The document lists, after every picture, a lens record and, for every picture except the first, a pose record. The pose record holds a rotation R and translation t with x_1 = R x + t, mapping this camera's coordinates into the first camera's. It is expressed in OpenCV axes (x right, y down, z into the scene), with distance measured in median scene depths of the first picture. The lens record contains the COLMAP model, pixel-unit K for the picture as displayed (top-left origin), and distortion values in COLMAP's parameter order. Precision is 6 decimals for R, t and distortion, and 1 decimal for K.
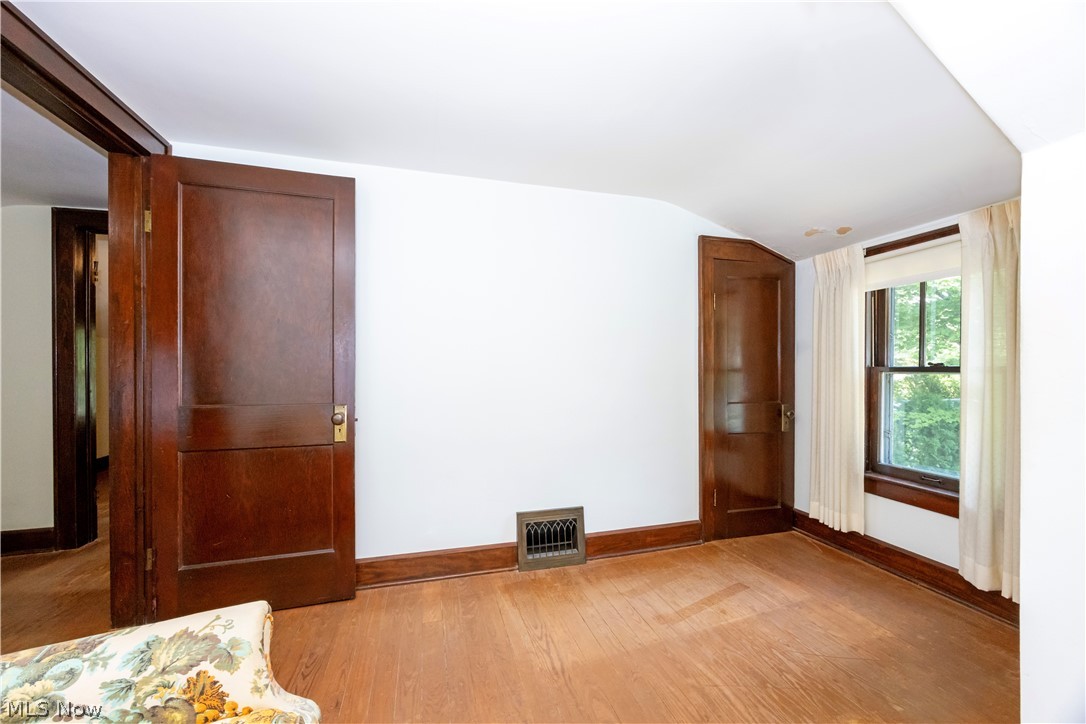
lens RADIAL K [[430.4, 0, 543.0], [0, 430.4, 362.0], [0, 0, 1]] dist [-0.001894, -0.000154]
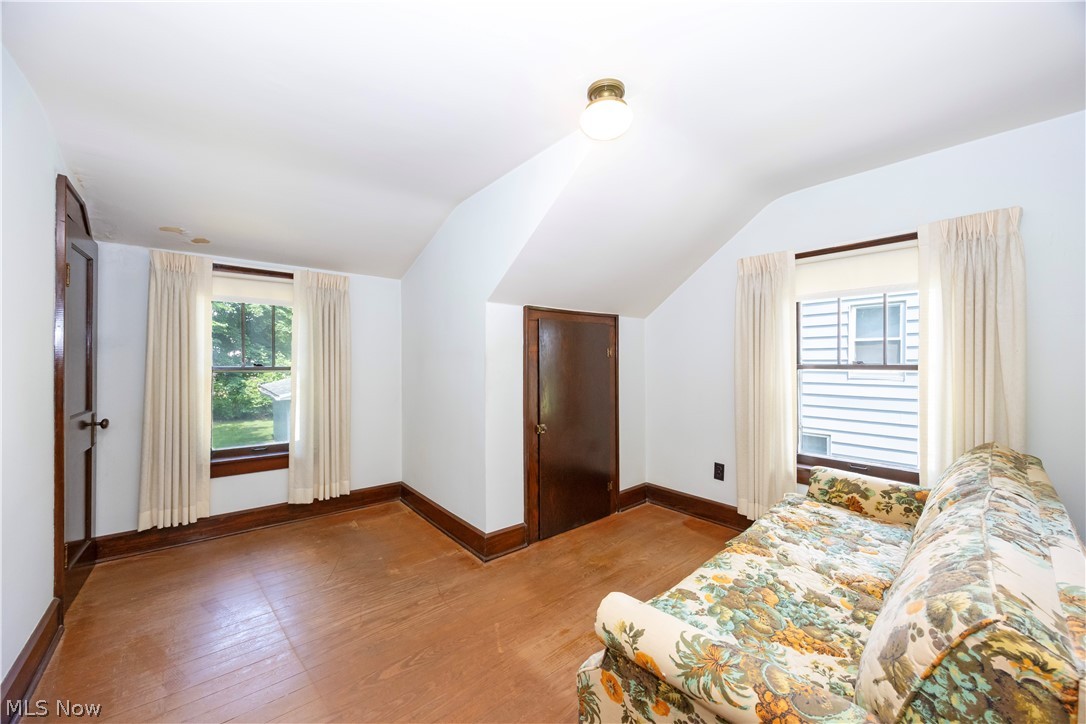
lens RADIAL K [[430.4, 0, 543.0], [0, 430.4, 362.0], [0, 0, 1]] dist [-0.001894, -0.000154]
pose [[-0.386264, -0.001965, 0.922386, -0.718991], [-0.009509, 0.999953, -0.001852, -0.009924], [-0.922339, -0.009487, -0.386265, 0.722174]]
